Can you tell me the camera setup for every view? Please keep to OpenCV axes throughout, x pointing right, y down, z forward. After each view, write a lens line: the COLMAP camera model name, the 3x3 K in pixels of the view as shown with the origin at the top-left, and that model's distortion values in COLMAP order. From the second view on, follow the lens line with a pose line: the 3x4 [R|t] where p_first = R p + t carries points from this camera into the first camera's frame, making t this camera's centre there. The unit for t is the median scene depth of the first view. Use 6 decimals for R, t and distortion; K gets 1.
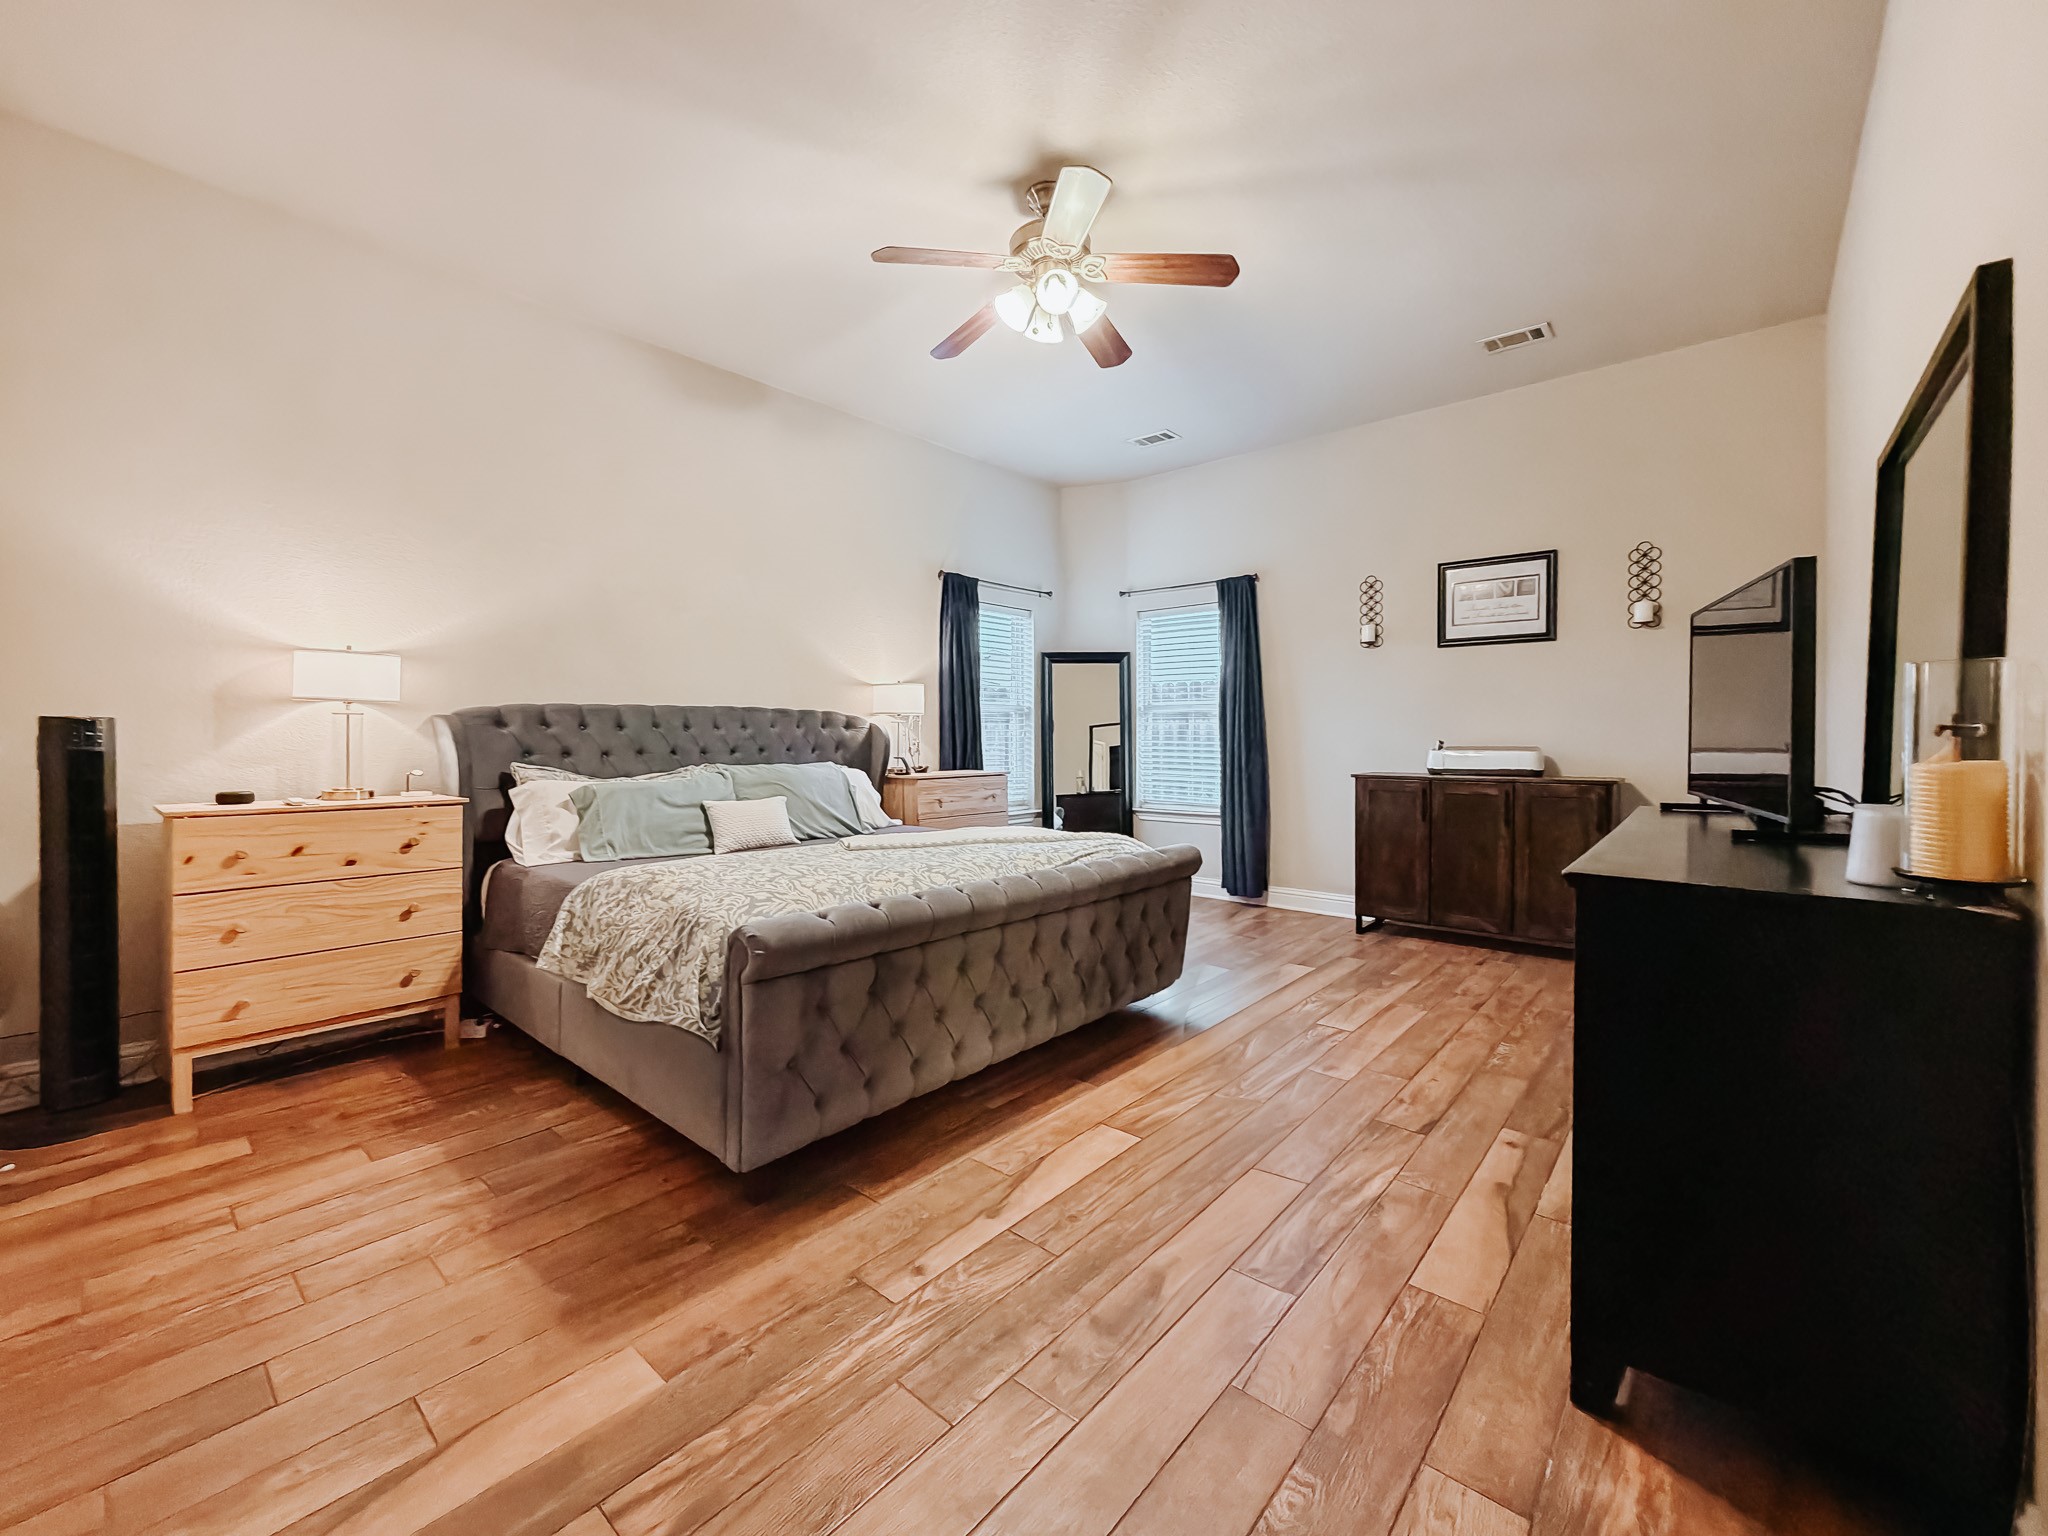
lens RADIAL K [[861.3, 0, 1023.2], [0, 861.3, 749.5], [0, 0, 1]] dist [0.000819, -0.000332]
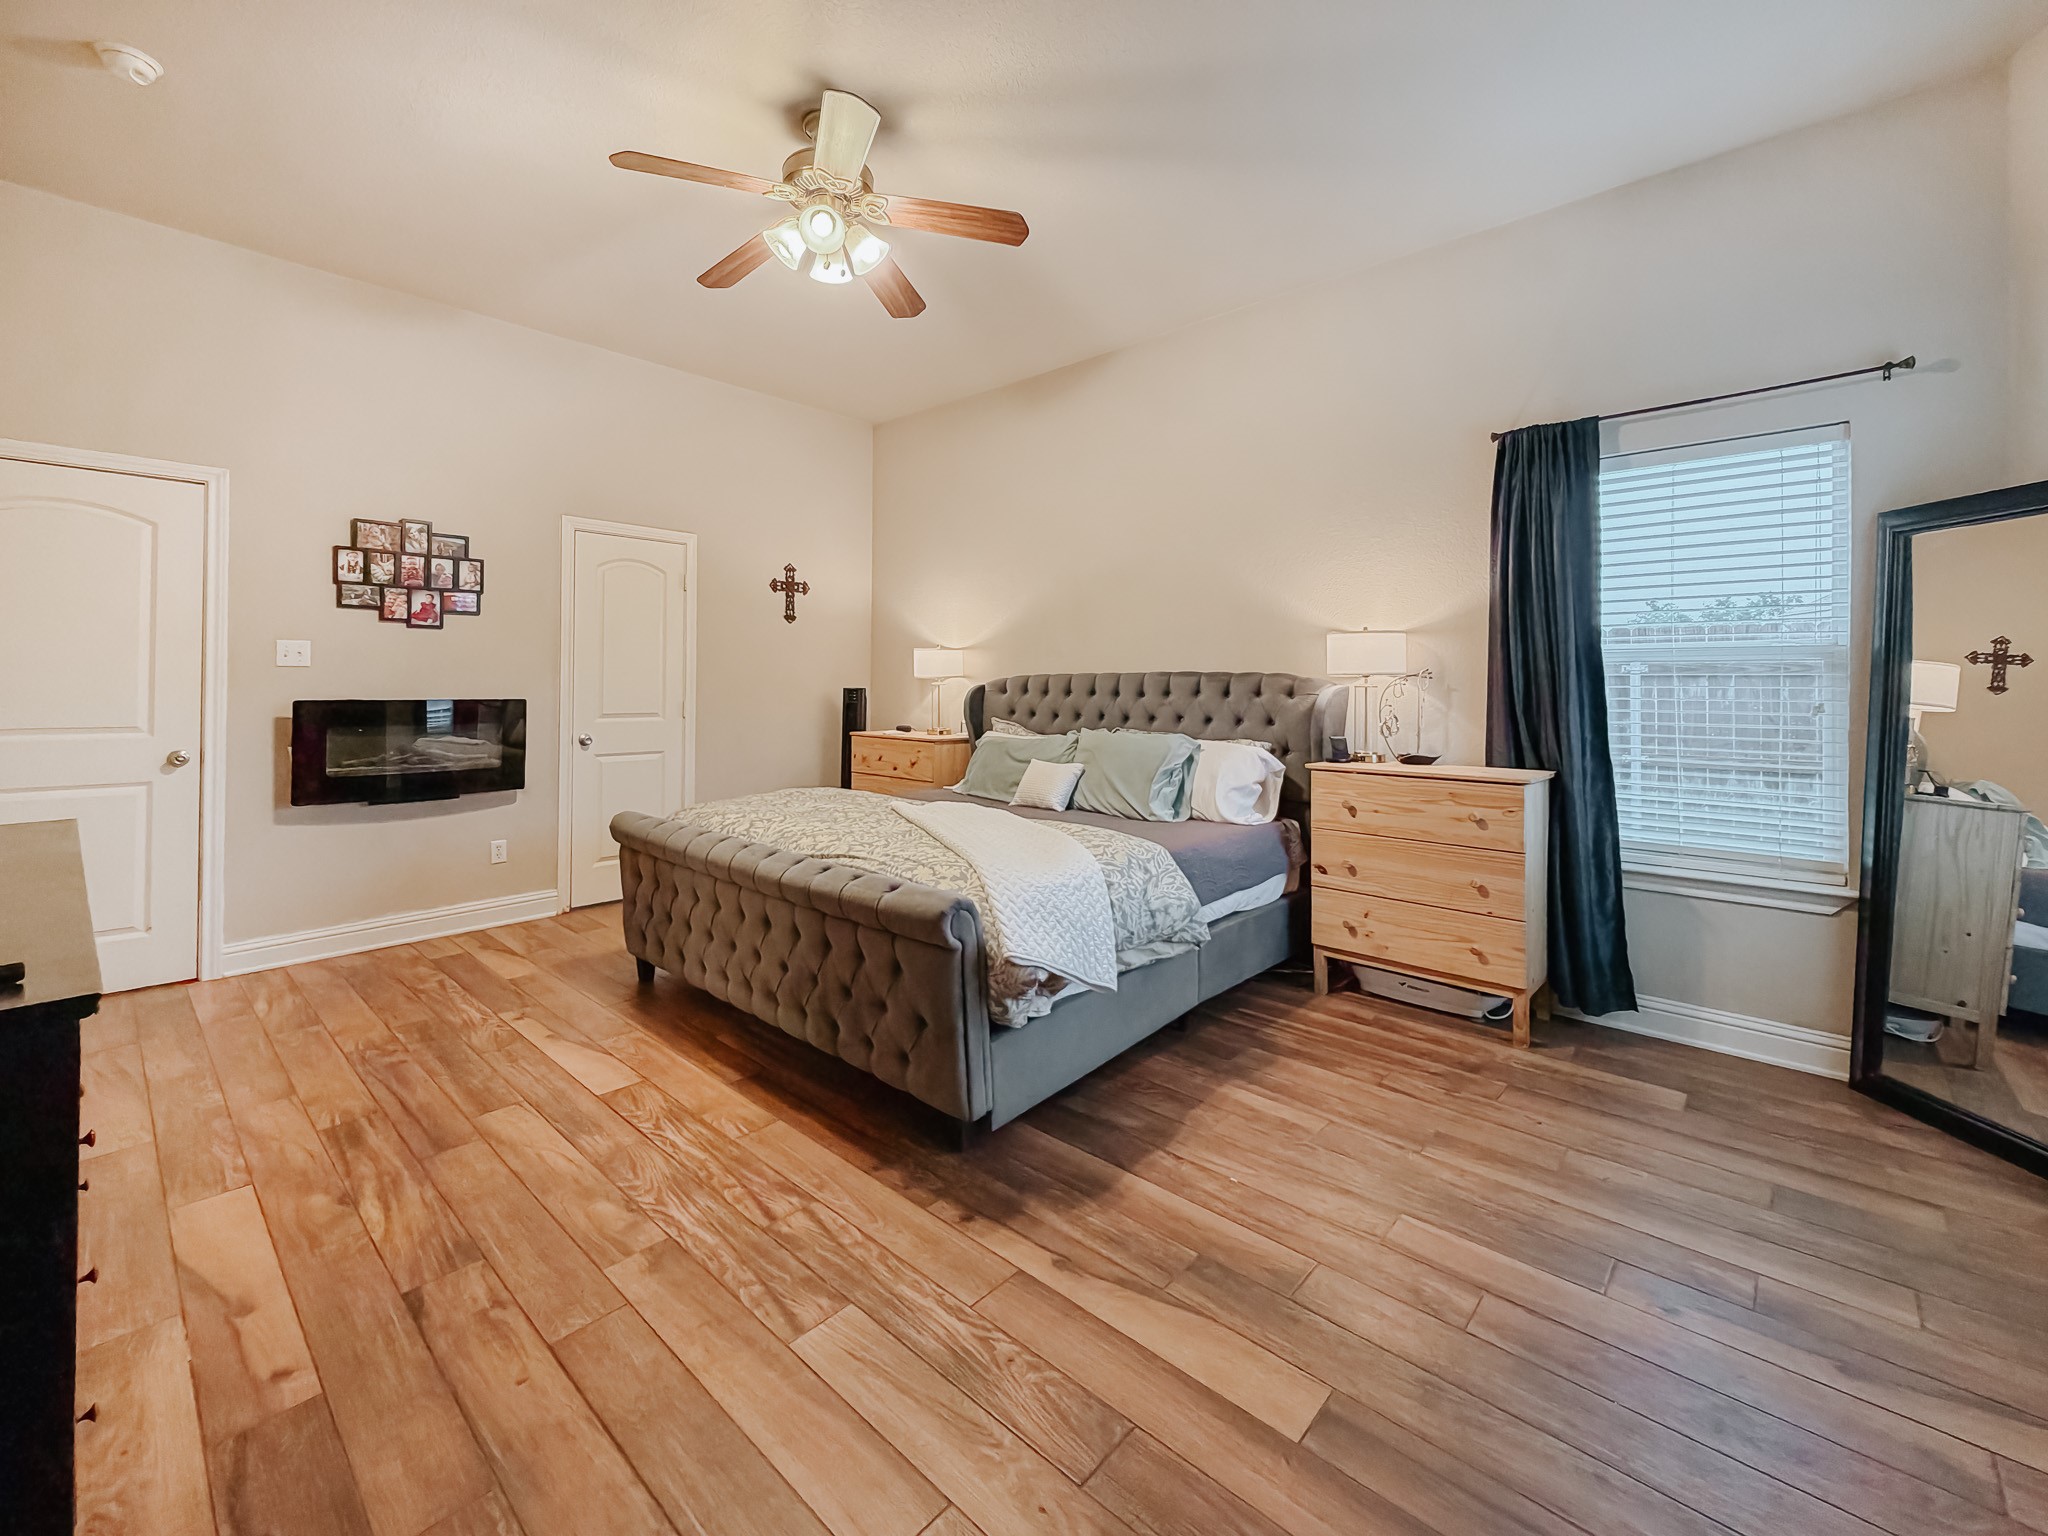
lens RADIAL K [[890.8, 0, 1019.5], [0, 890.8, 673.7], [0, 0, 1]] dist [0.001927, -0.004712]
pose [[-0.063405, -0.017199, -0.997840, 1.056950], [-0.024670, 0.999573, -0.015661, -0.045174], [0.997683, 0.023624, -0.063802, 1.397655]]
